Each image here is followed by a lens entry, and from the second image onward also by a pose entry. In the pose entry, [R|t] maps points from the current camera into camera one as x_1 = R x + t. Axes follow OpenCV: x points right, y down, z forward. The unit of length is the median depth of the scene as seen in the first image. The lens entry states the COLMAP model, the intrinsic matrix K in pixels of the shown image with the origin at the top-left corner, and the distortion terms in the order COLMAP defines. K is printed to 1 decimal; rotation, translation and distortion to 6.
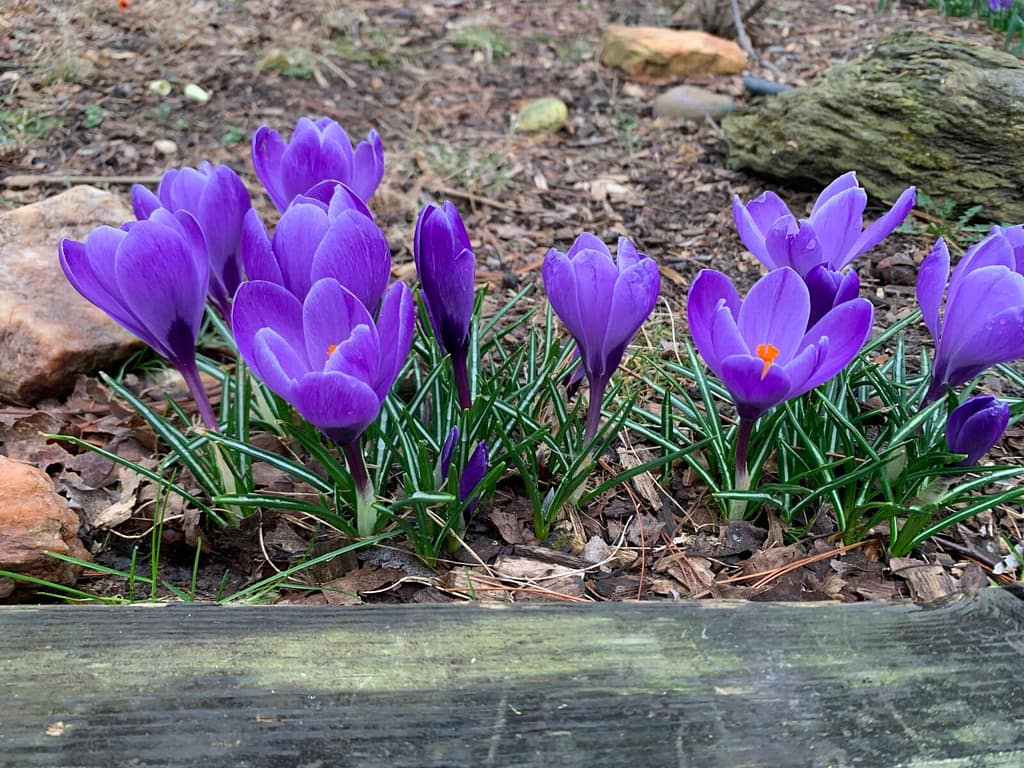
lens RADIAL K [[768.4, 0, 514.8], [0, 768.4, 383.8], [0, 0, 1]] dist [0.025766, -0.026269]
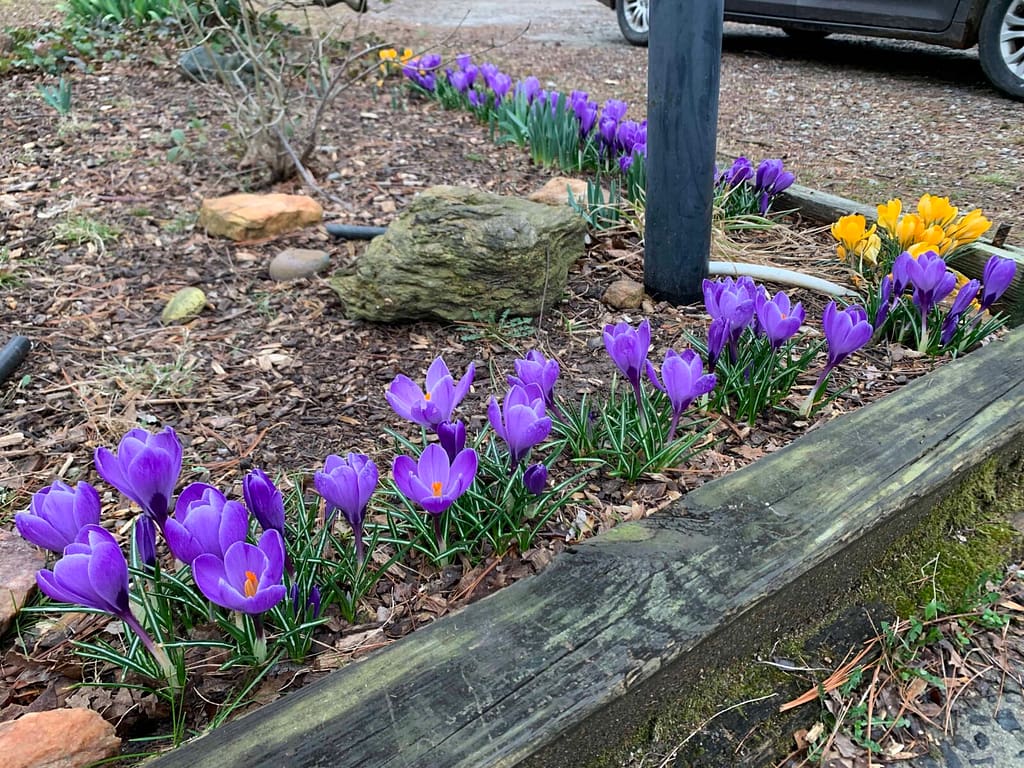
lens RADIAL K [[768.4, 0, 514.8], [0, 768.4, 383.8], [0, 0, 1]] dist [0.025766, -0.026269]
pose [[0.844861, -0.288877, 0.450290, -0.150629], [0.309986, 0.950327, 0.028054, -0.130163], [-0.436026, 0.115882, 0.892442, -0.418039]]
